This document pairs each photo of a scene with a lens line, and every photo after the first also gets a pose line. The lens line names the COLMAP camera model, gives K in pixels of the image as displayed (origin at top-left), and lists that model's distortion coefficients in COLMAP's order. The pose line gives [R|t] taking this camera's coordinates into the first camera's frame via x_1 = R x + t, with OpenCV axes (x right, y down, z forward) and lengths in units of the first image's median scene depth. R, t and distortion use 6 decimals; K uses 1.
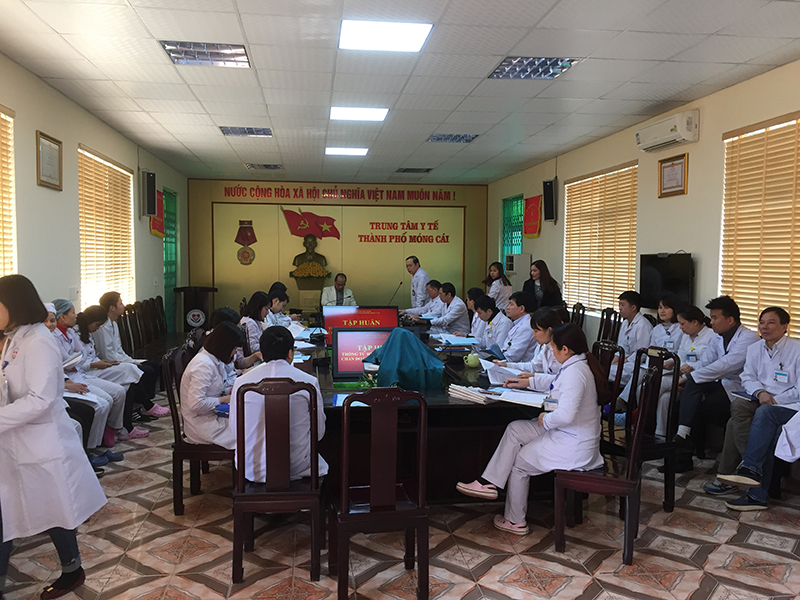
lens RADIAL K [[679.6, 0, 399.3], [0, 679.6, 294.9], [0, 0, 1]] dist [0.088229, -0.094132]
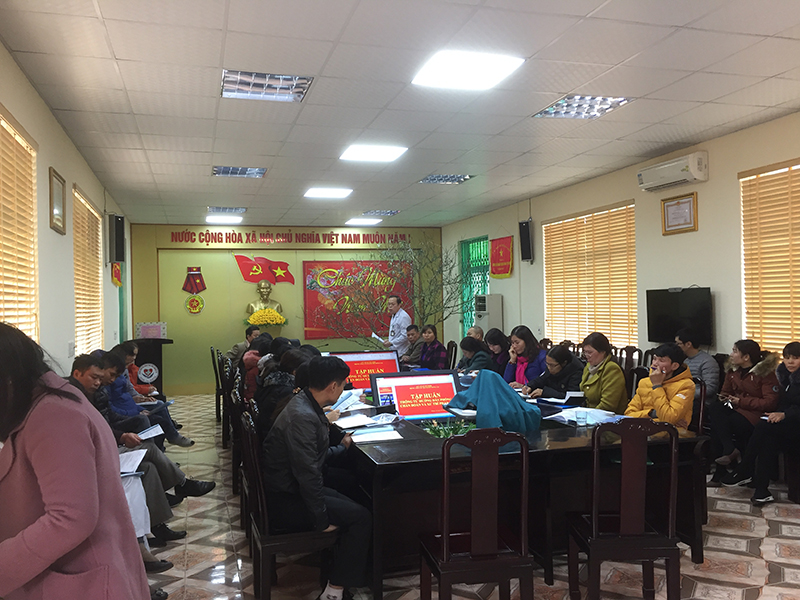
lens RADIAL K [[679.6, 0, 399.3], [0, 679.6, 294.9], [0, 0, 1]] dist [0.088229, -0.094132]
pose [[0.986559, -0.025561, 0.161397, -0.135440], [0.036344, 0.997274, -0.064219, 0.000432], [-0.159315, 0.069221, 0.984798, 0.036311]]
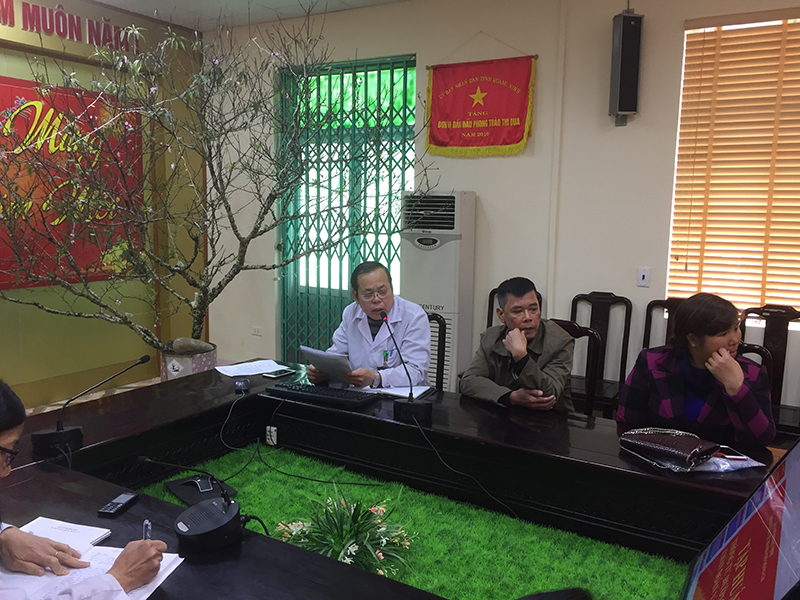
lens RADIAL K [[679.6, 0, 399.3], [0, 679.6, 294.9], [0, 0, 1]] dist [0.088229, -0.094132]
pose [[0.618815, -0.110160, 0.777775, -0.225807], [0.033725, 0.992931, 0.113801, -0.051447], [-0.784813, -0.044191, 0.618155, 0.859765]]
